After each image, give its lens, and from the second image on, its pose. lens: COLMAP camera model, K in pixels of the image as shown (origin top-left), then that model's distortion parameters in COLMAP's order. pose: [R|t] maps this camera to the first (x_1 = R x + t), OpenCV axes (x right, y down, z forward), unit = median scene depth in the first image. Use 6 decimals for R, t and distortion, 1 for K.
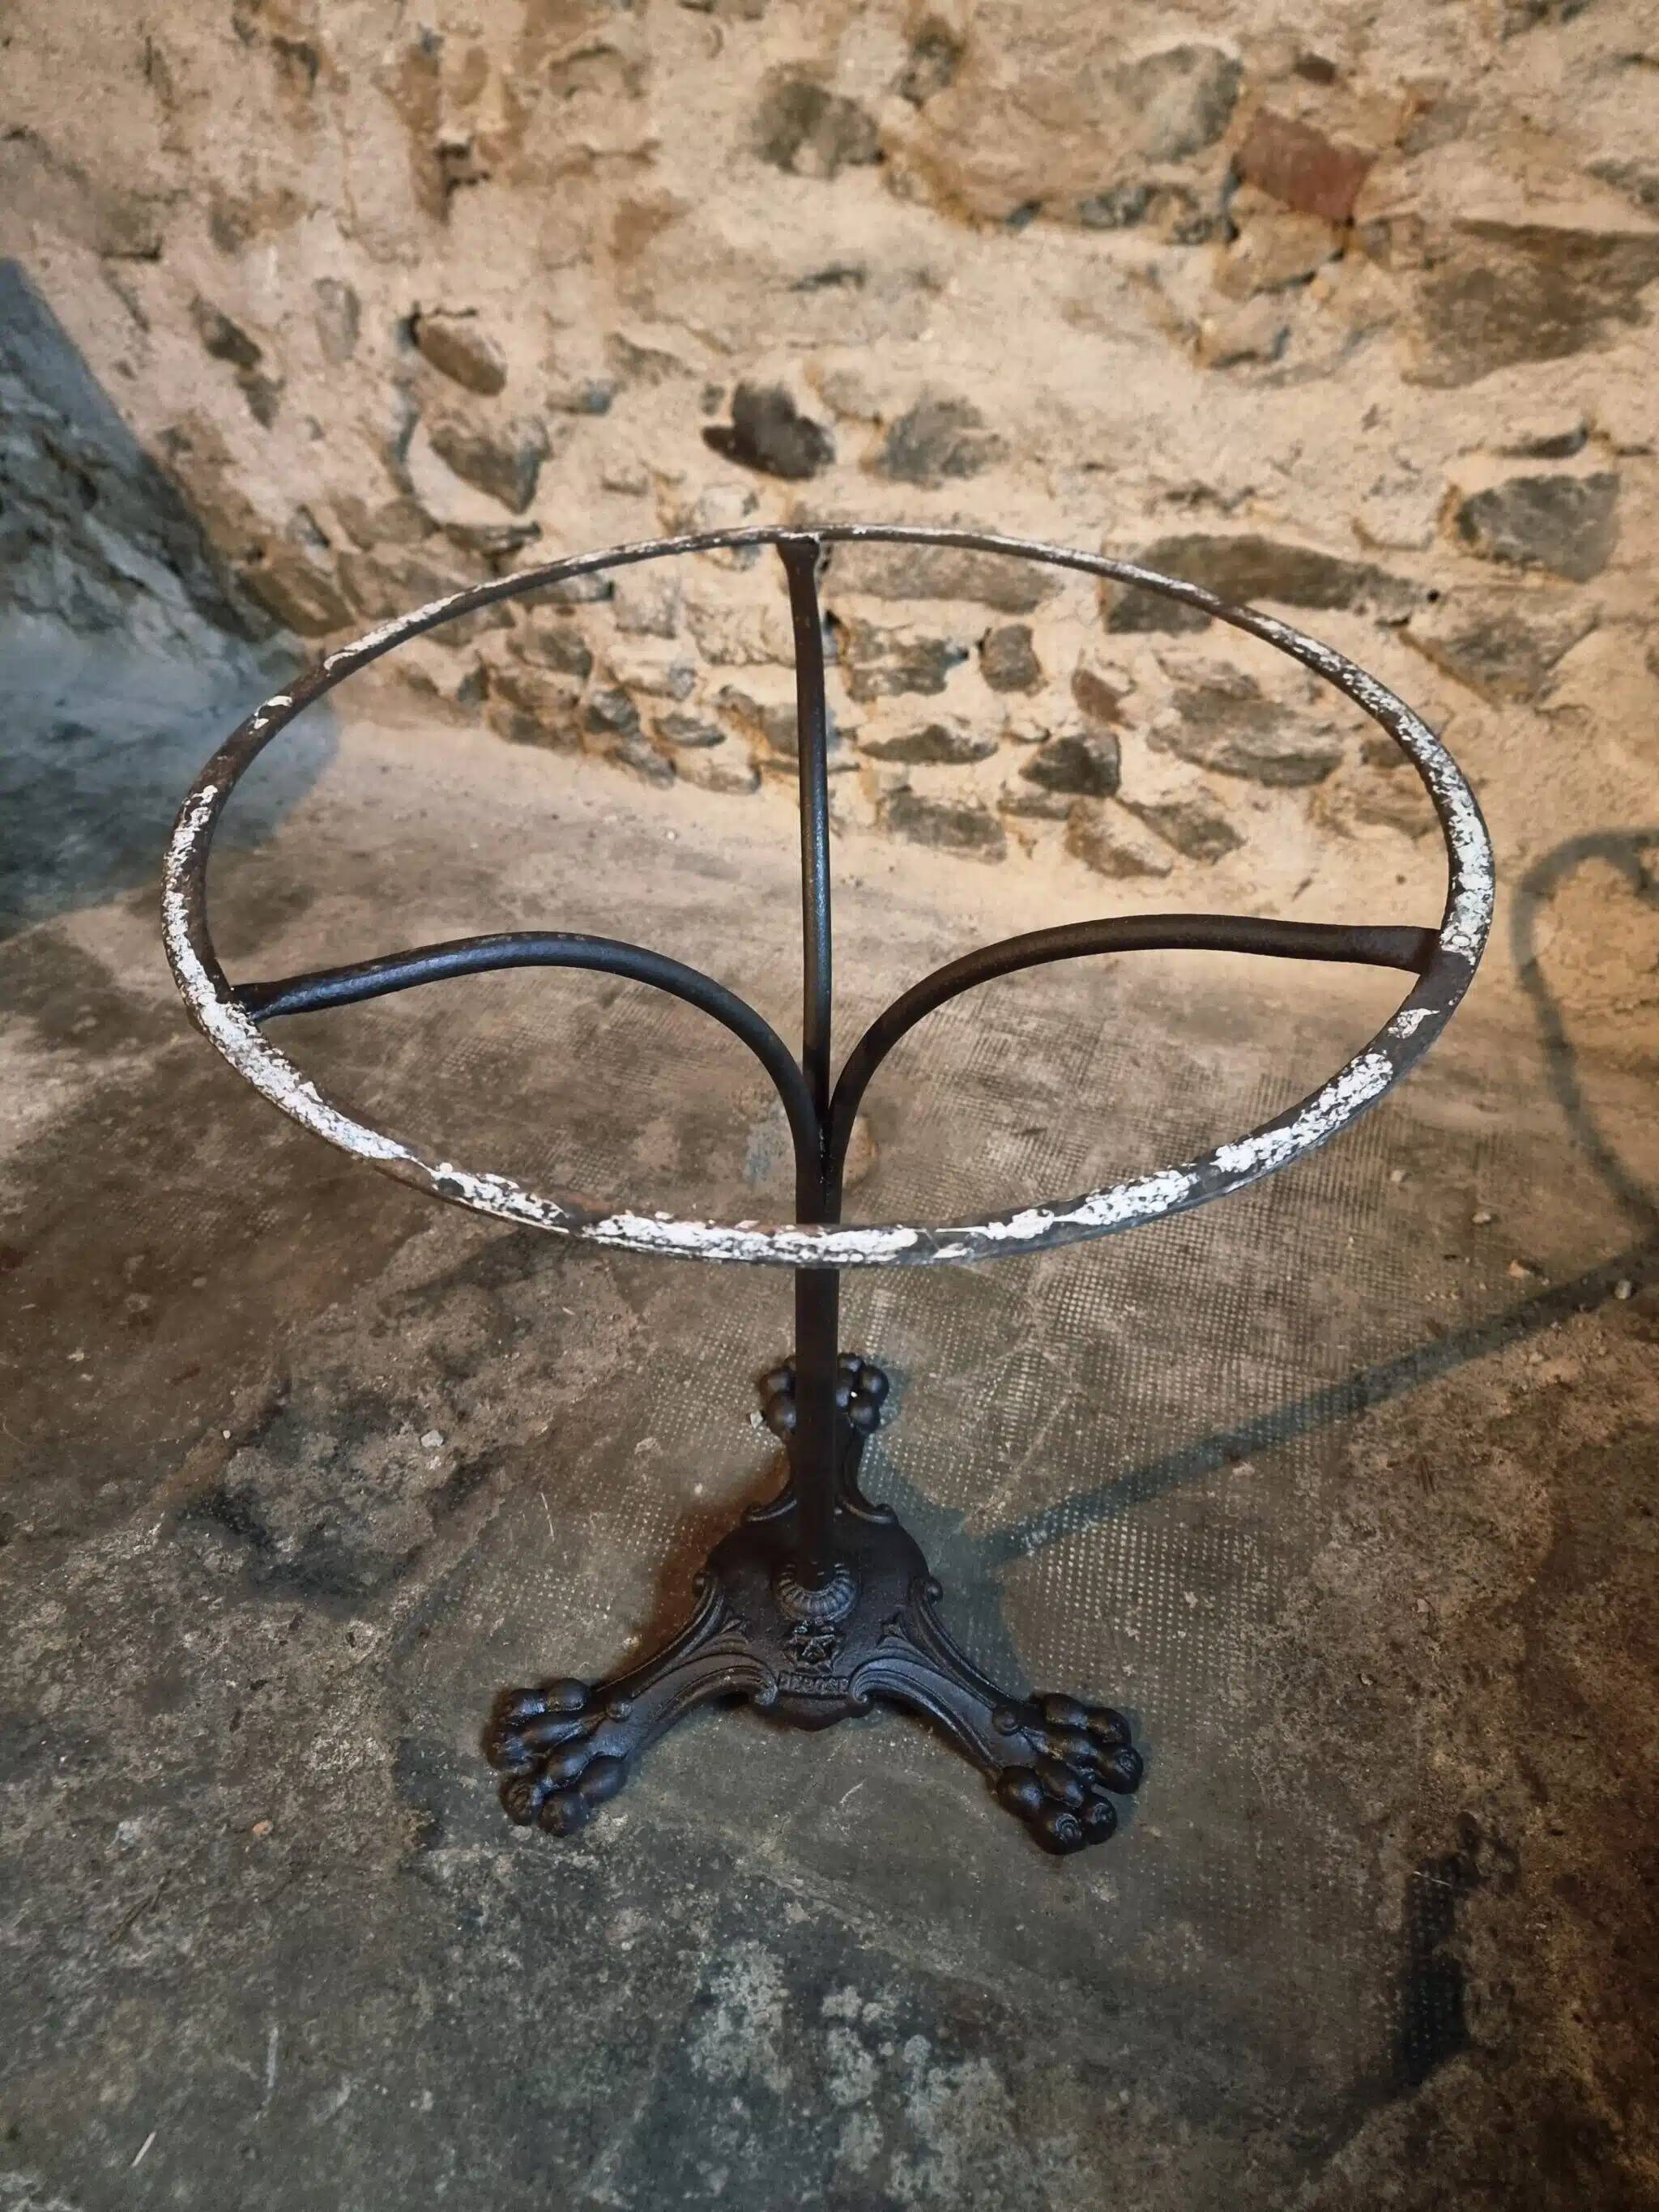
lens RADIAL K [[1558.3, 0, 821.8], [0, 1558.3, 1098.8], [0, 0, 1]] dist [0.057143, -0.055262]
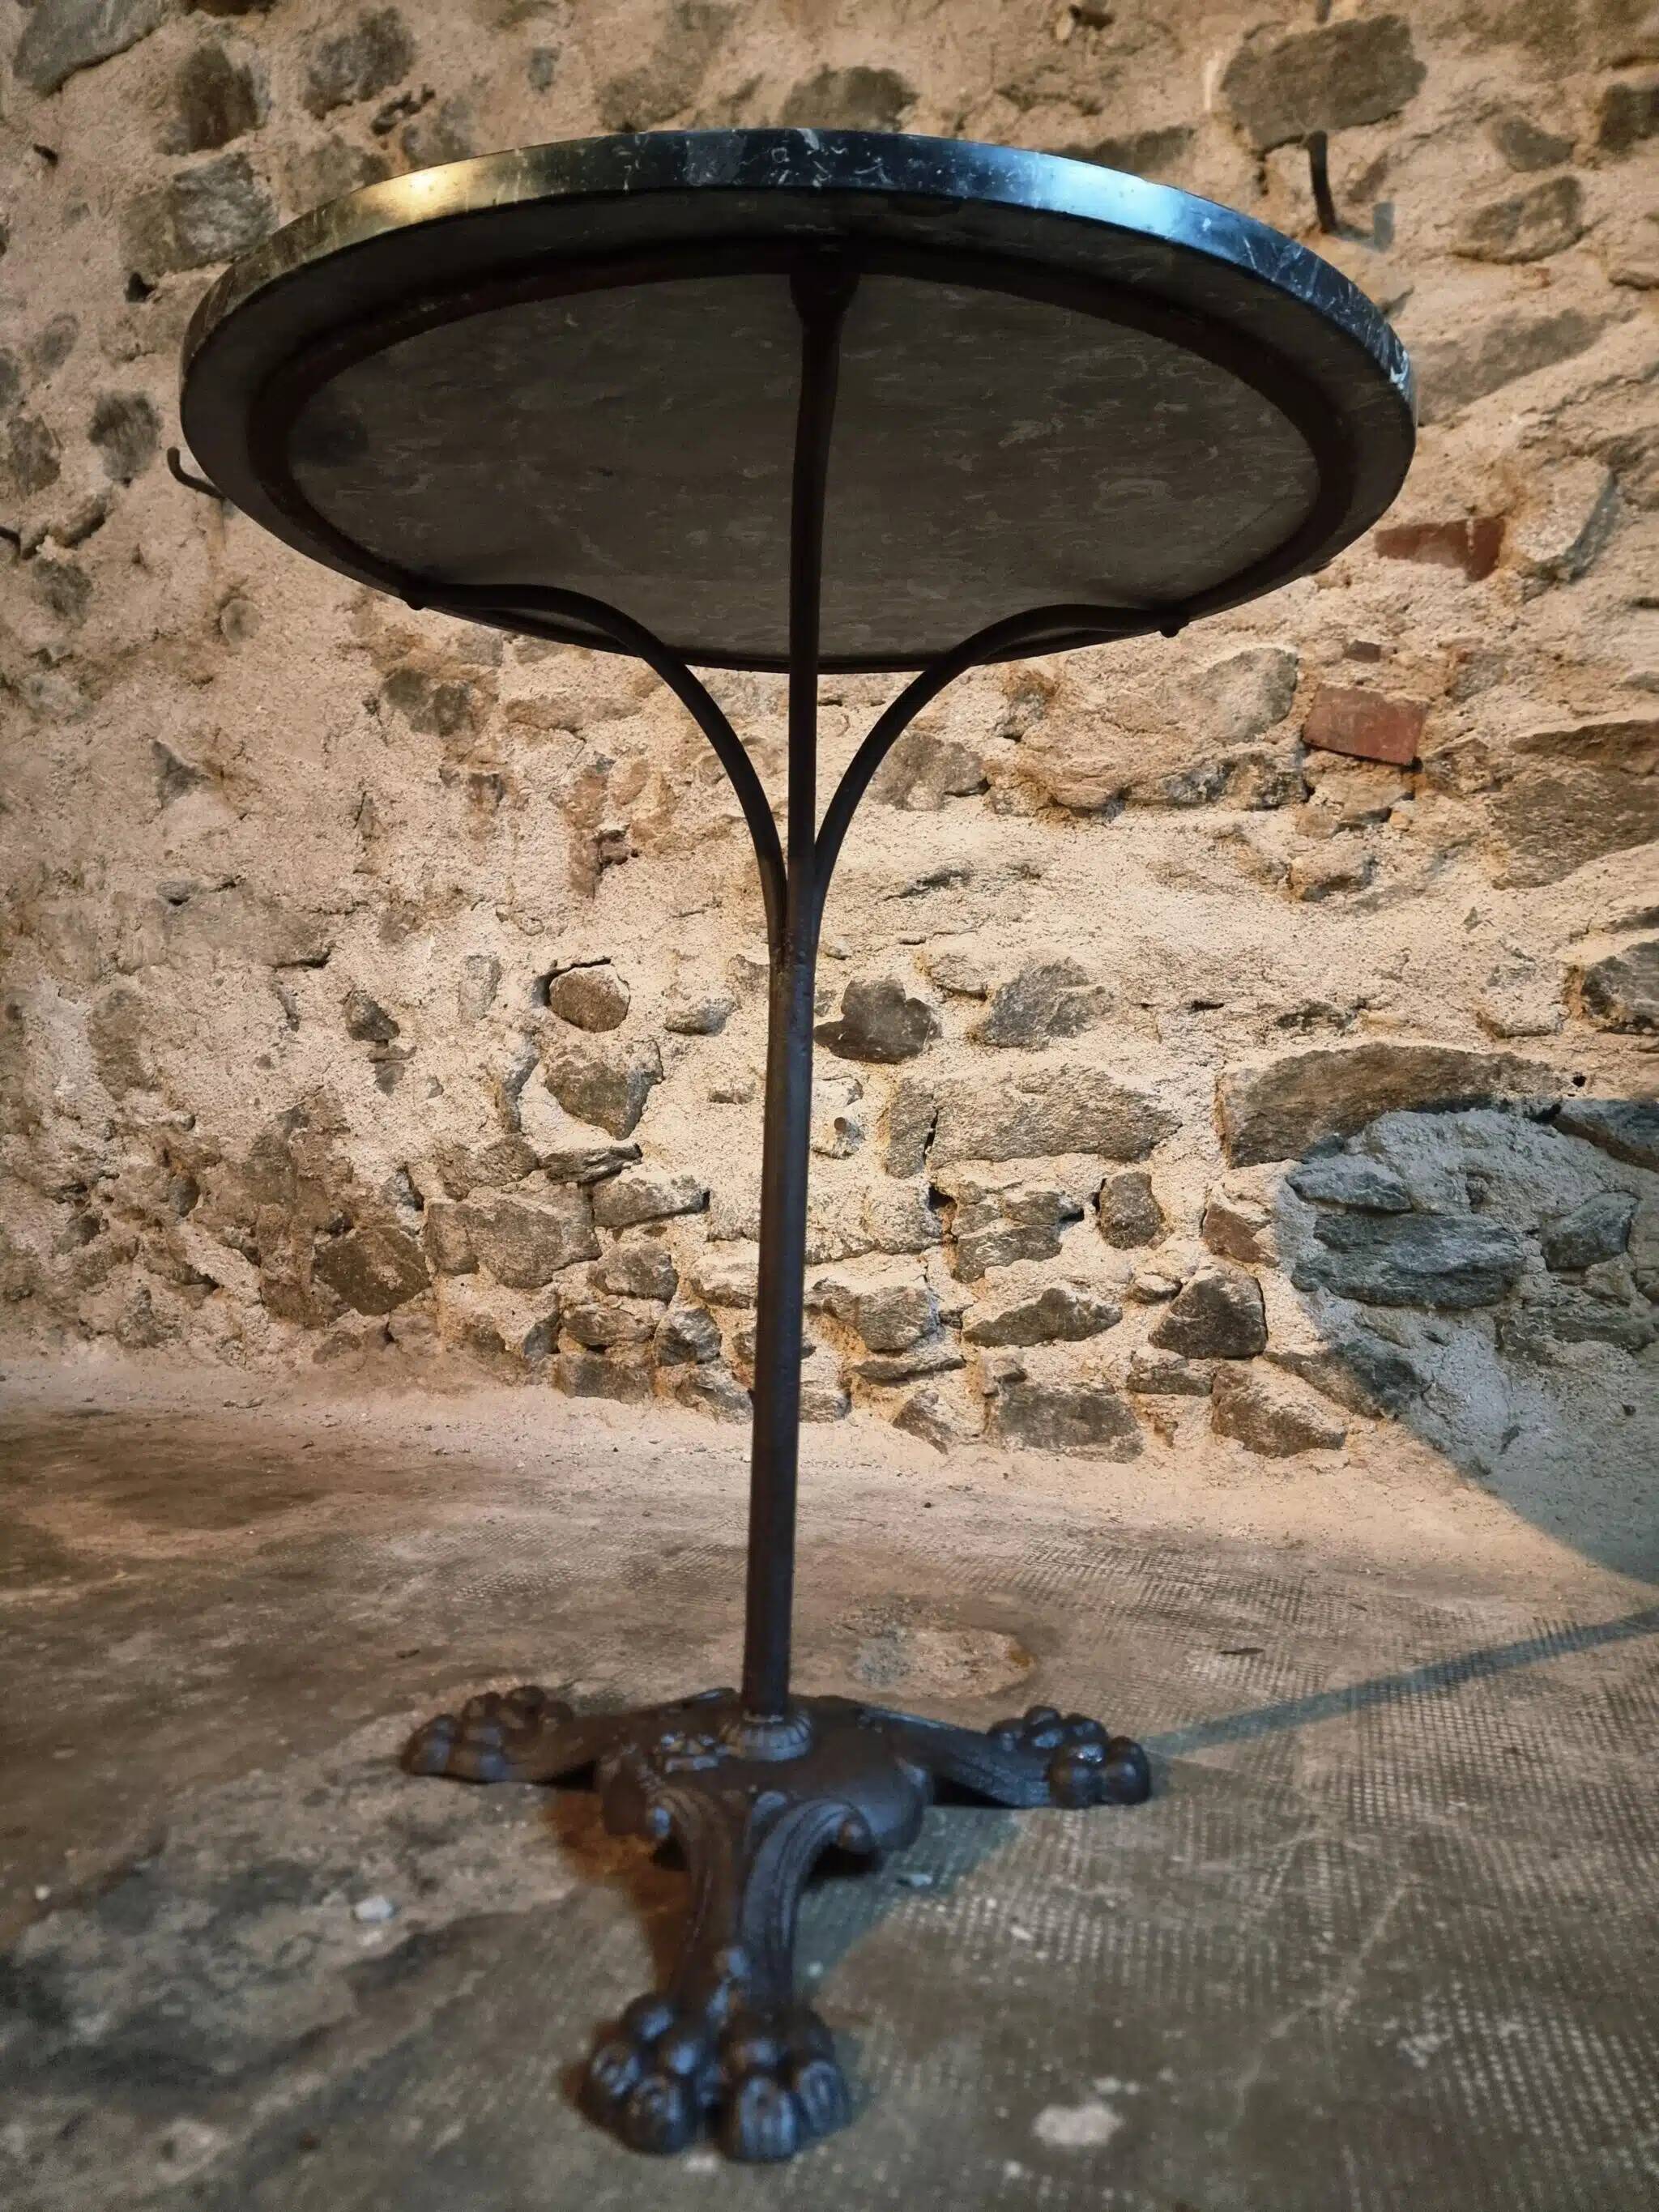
lens RADIAL K [[1531.5, 0, 827.0], [0, 1531.5, 1118.6], [0, 0, 1]] dist [0.074538, -0.066149]
pose [[0.999805, 0.017595, -0.008927, -0.068788], [-0.019152, 0.756755, -0.653418, 0.356541], [-0.004742, 0.653462, 0.756945, 0.322299]]
